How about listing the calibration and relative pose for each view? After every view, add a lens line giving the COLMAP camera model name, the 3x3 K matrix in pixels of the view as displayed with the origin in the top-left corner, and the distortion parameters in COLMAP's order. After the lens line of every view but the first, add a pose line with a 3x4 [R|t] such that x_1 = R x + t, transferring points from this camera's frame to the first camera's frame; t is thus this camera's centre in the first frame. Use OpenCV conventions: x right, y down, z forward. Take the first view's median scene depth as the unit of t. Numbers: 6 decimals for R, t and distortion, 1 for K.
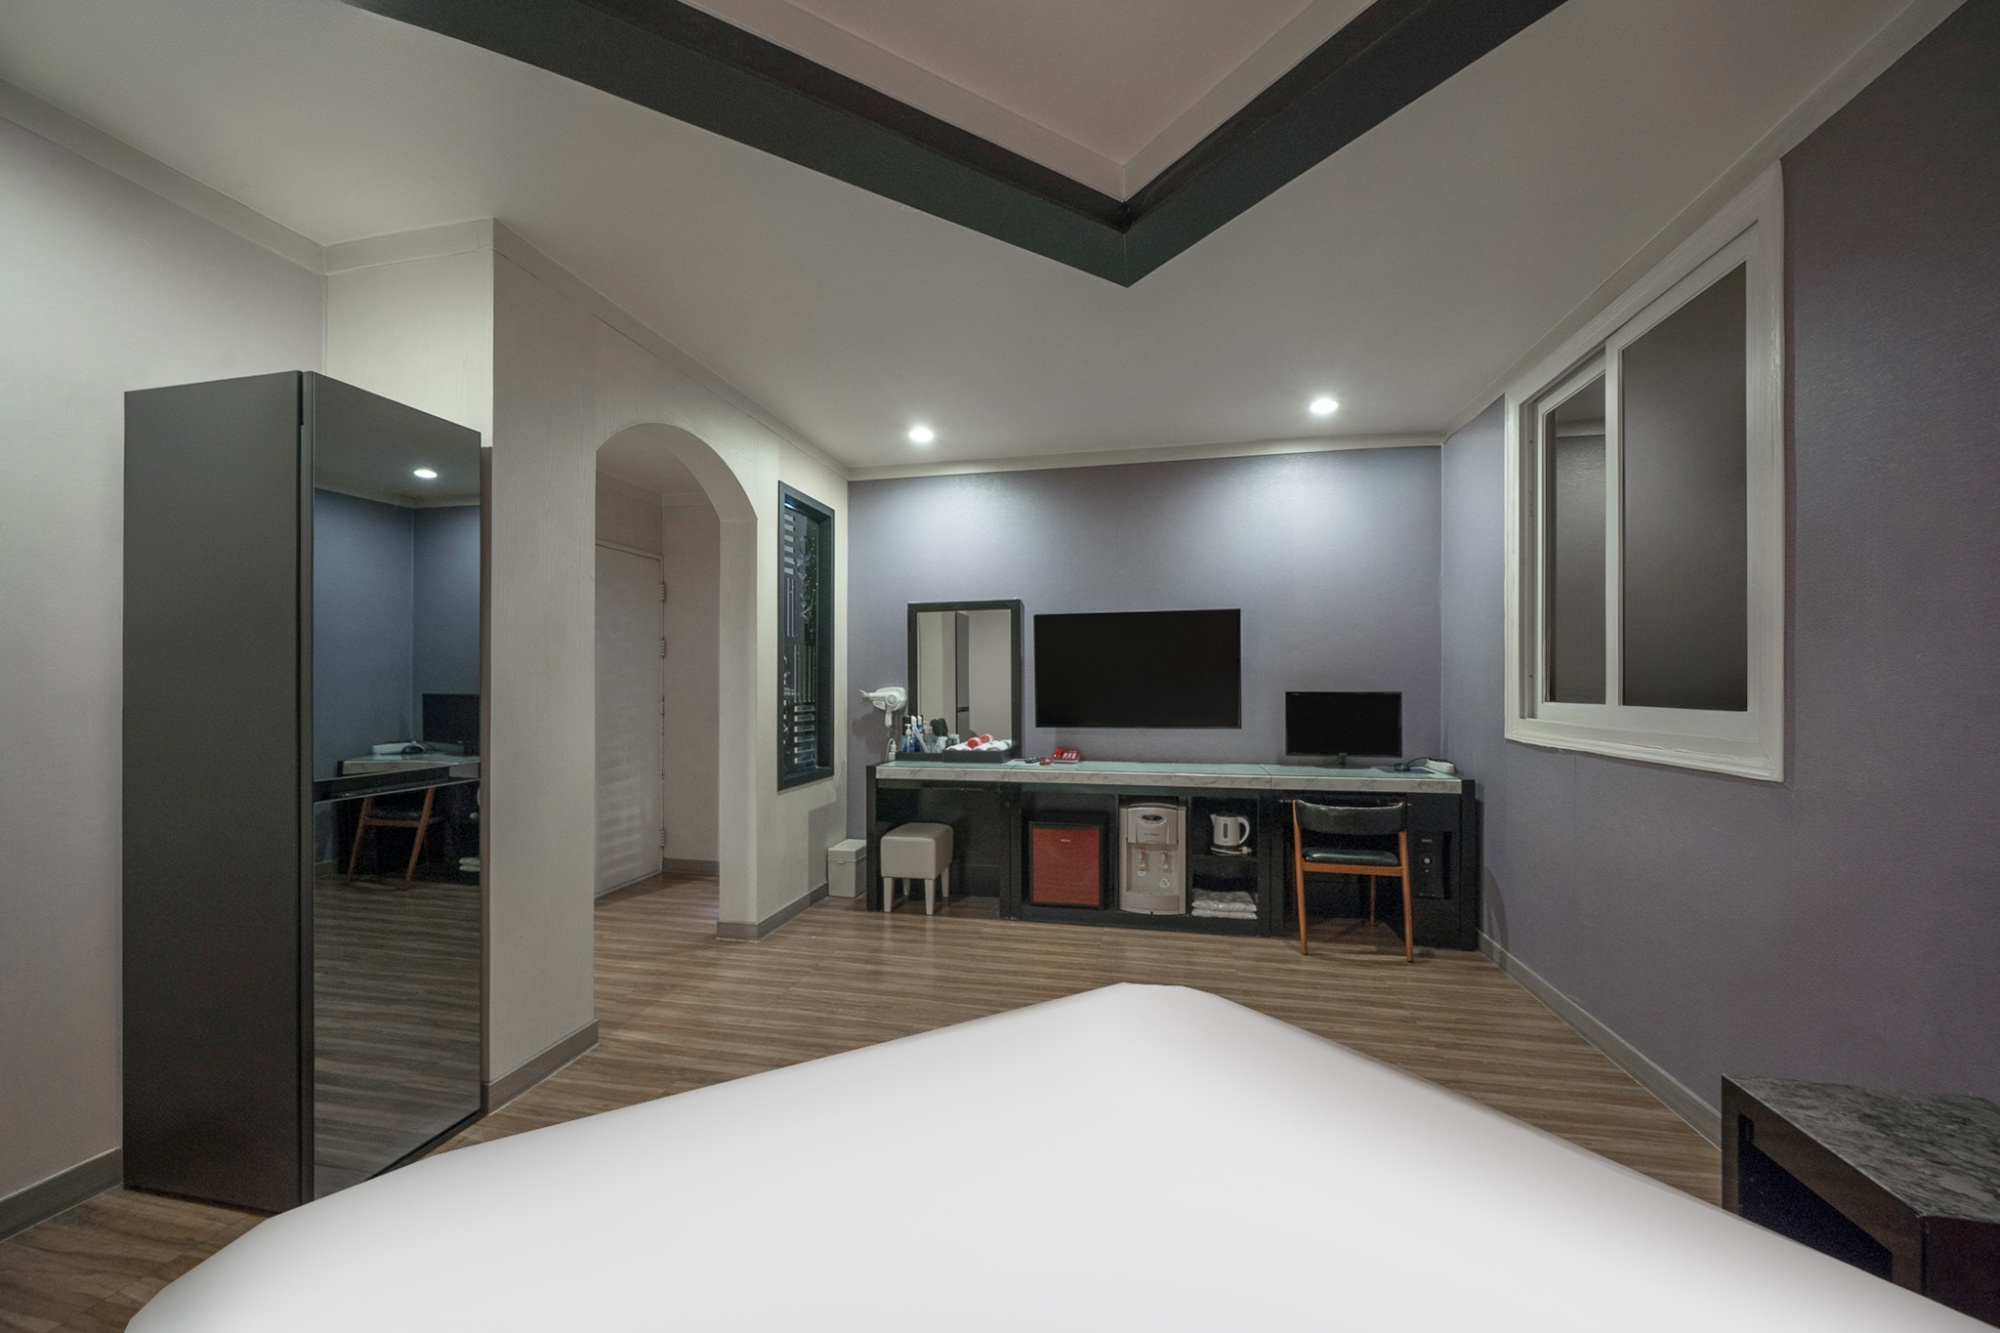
lens RADIAL K [[753.3, 0, 999.8], [0, 753.3, 686.8], [0, 0, 1]] dist [0.000338, 0.000011]
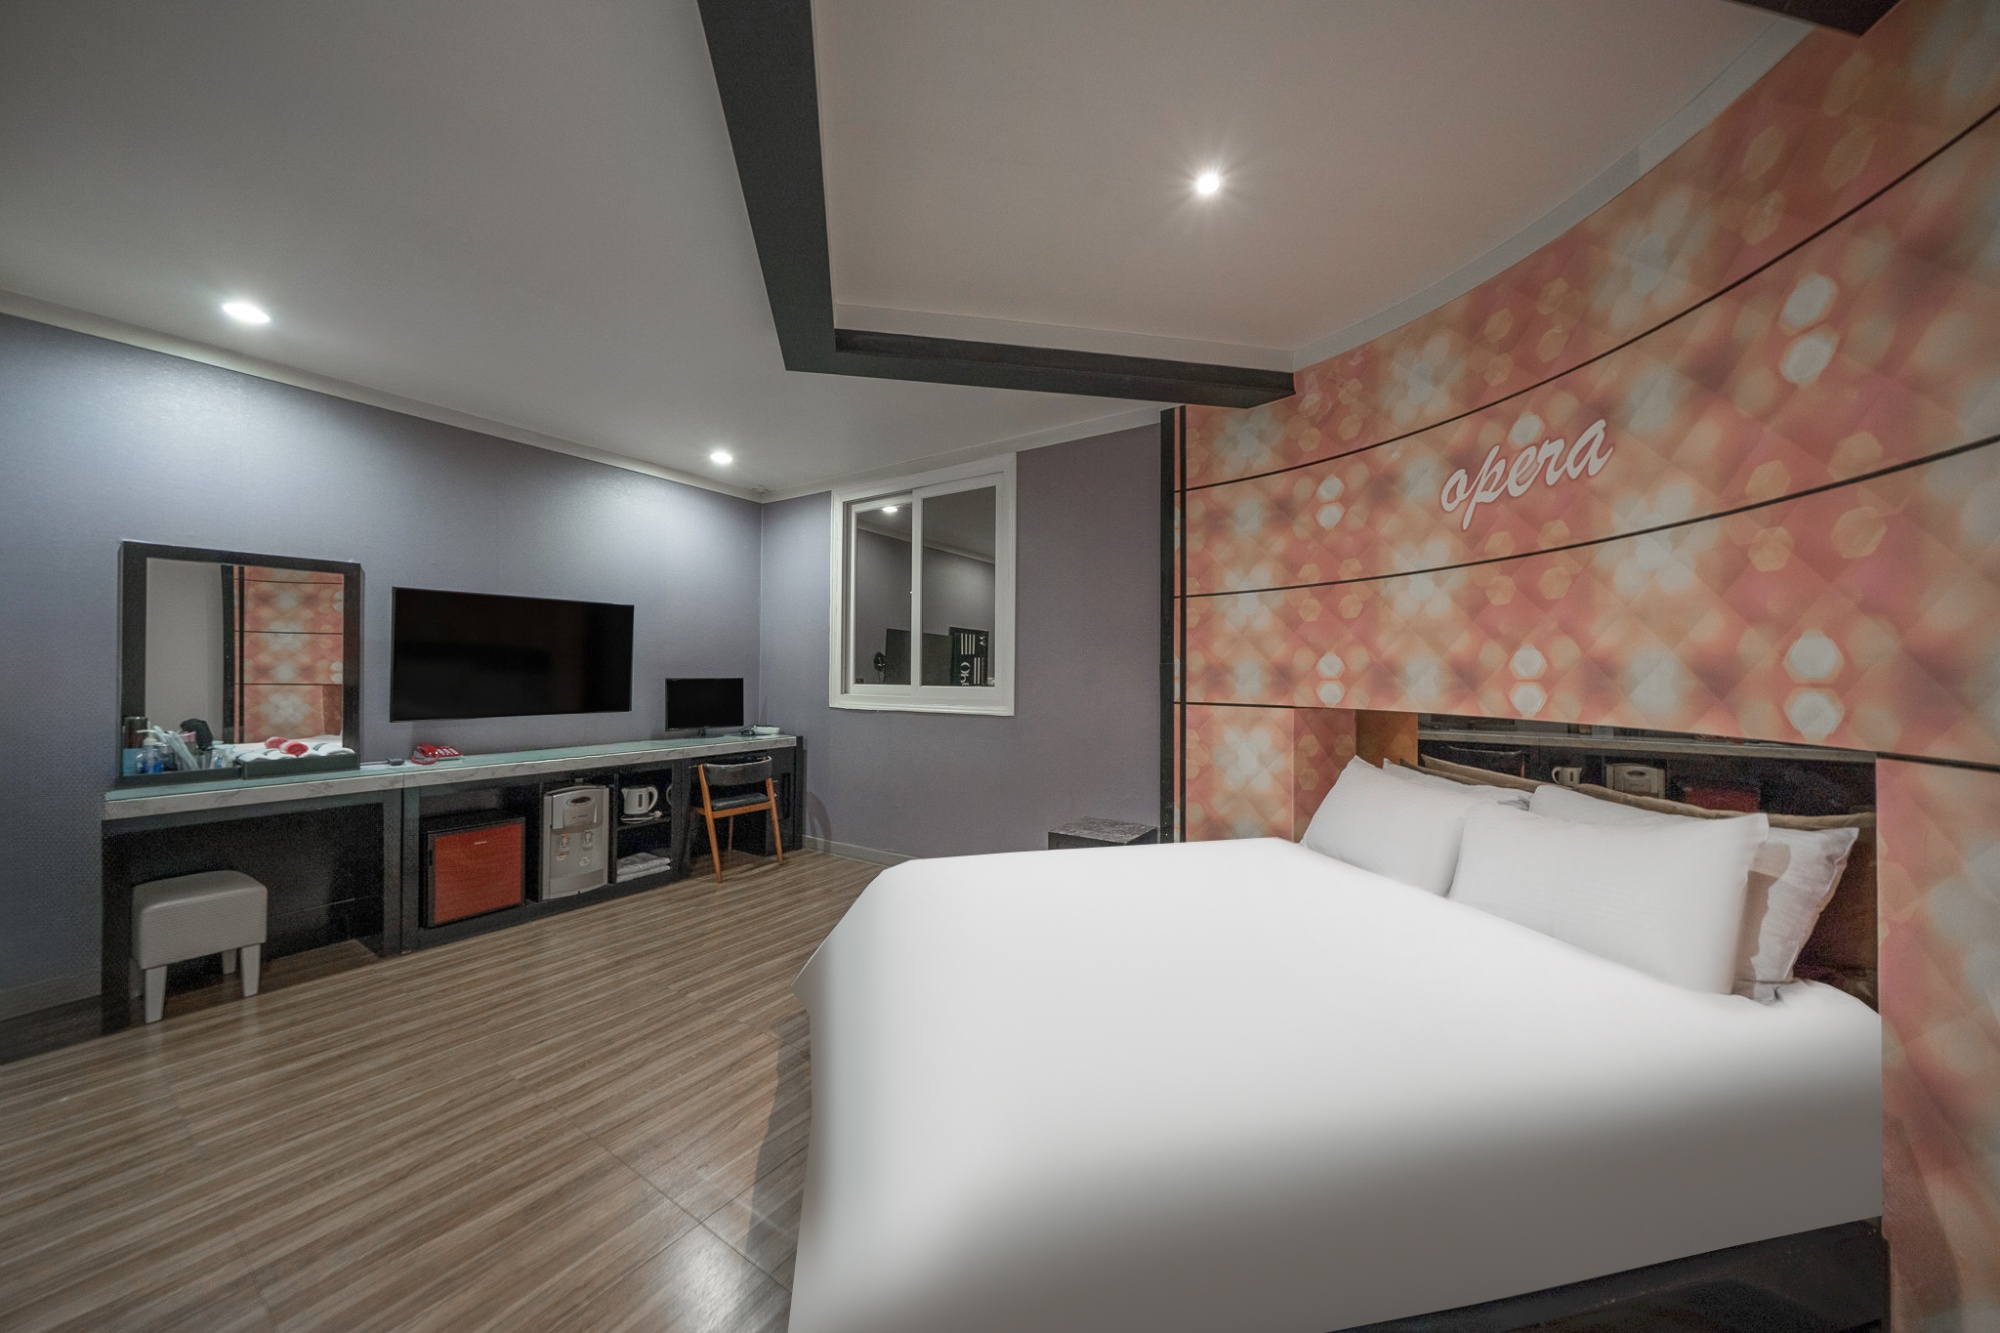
lens RADIAL K [[675.4, 0, 971.6], [0, 675.4, 673.2], [0, 0, 1]] dist [0.000065, 0.000020]
pose [[0.385397, 0.005313, 0.922735, -0.451034], [-0.003108, 0.999985, -0.004460, 0.001600], [-0.922746, -0.001149, 0.385408, 0.145020]]
